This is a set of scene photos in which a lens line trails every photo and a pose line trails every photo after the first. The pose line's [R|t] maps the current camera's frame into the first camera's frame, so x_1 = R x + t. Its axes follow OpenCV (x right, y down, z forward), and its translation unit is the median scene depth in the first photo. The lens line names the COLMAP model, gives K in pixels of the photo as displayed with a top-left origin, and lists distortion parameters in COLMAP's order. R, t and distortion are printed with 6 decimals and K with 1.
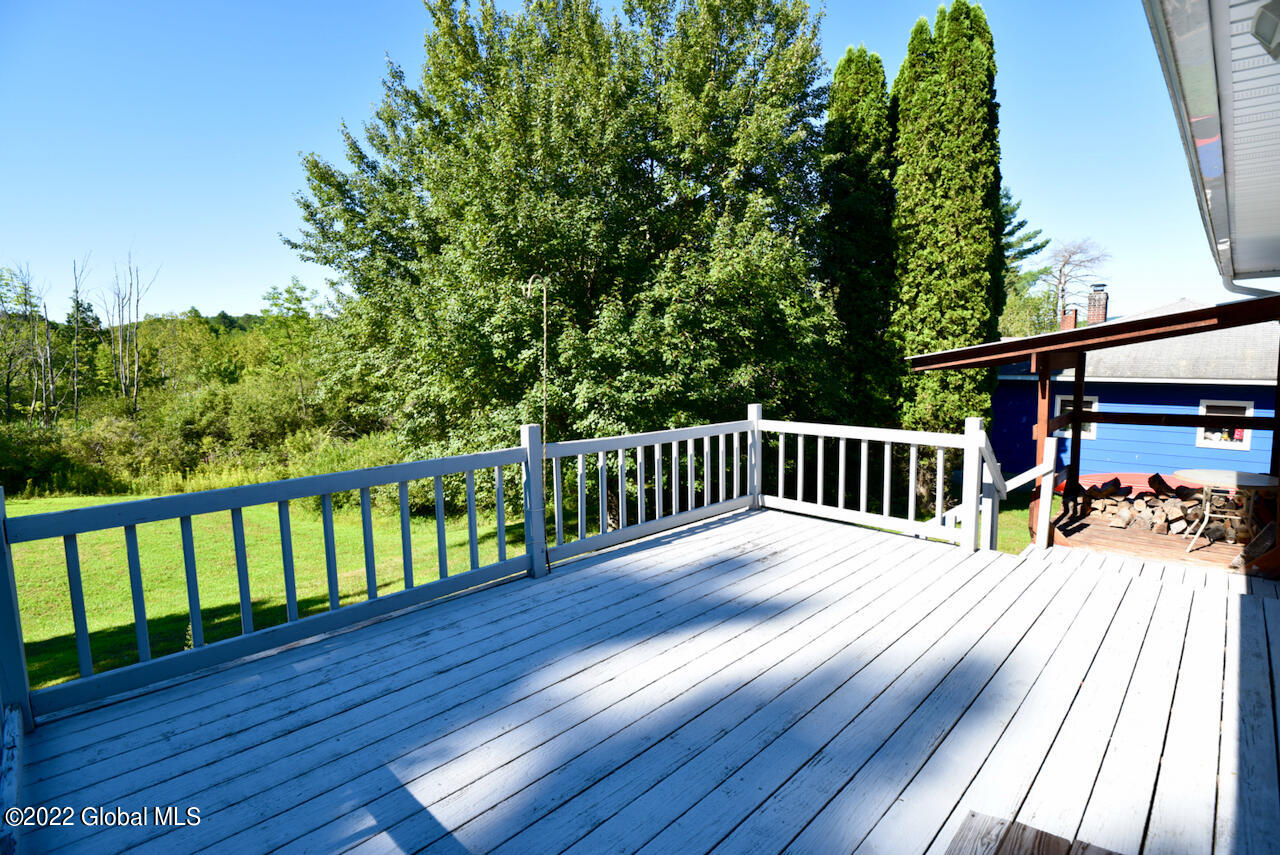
lens RADIAL K [[626.2, 0, 643.8], [0, 626.2, 425.0], [0, 0, 1]] dist [-0.022657, -0.004476]
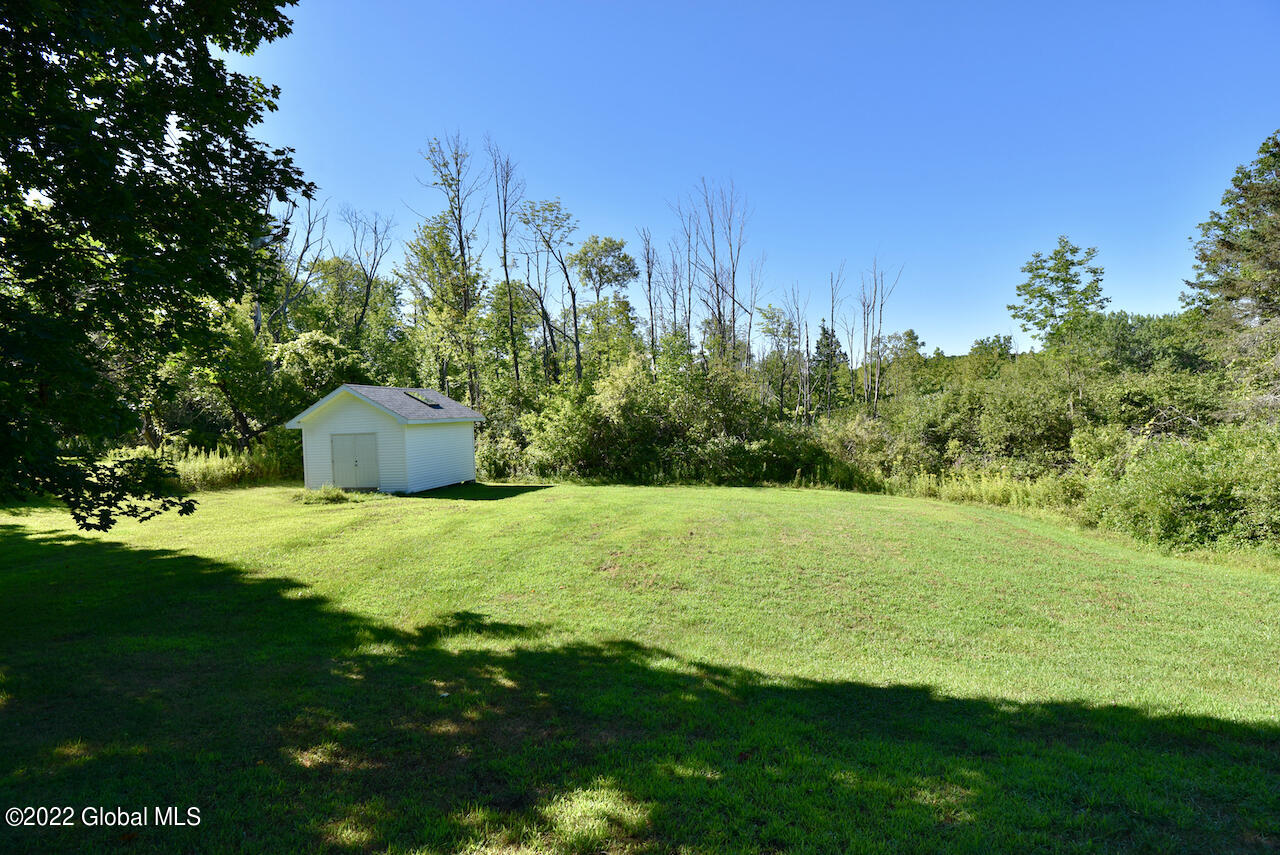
lens RADIAL K [[626.2, 0, 647.8], [0, 626.2, 428.0], [0, 0, 1]] dist [-0.022657, -0.004476]
pose [[0.544293, -0.000773, -0.838895, -0.713086], [-0.048449, 0.998301, -0.032355, 0.175306], [0.837495, 0.058254, 0.543331, 0.577170]]
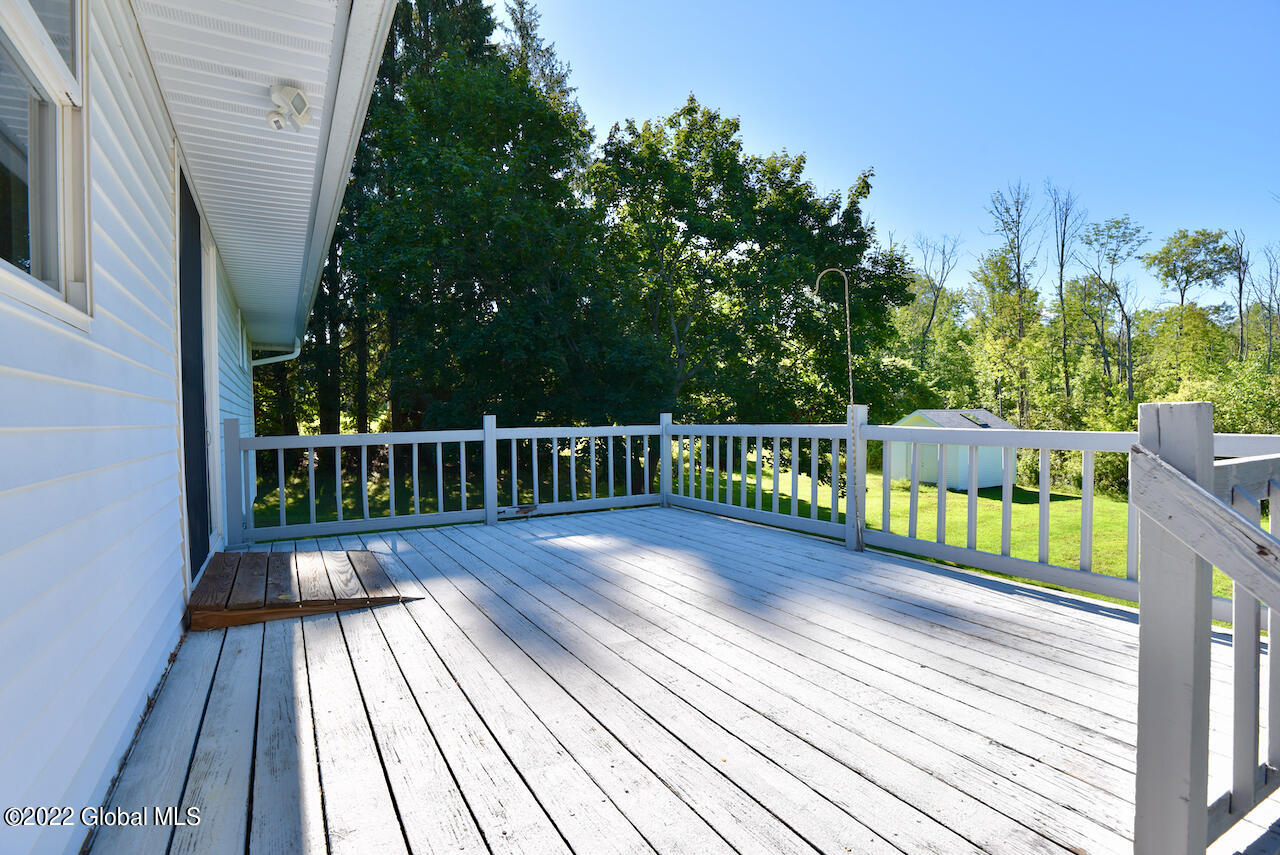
lens RADIAL K [[626.2, 0, 644.0], [0, 626.2, 425.3], [0, 0, 1]] dist [-0.022657, -0.004476]
pose [[-0.267957, 0.036126, -0.962753, 0.363000], [-0.088476, 0.994151, 0.061929, 0.000698], [0.959360, 0.101775, -0.263193, 0.360164]]
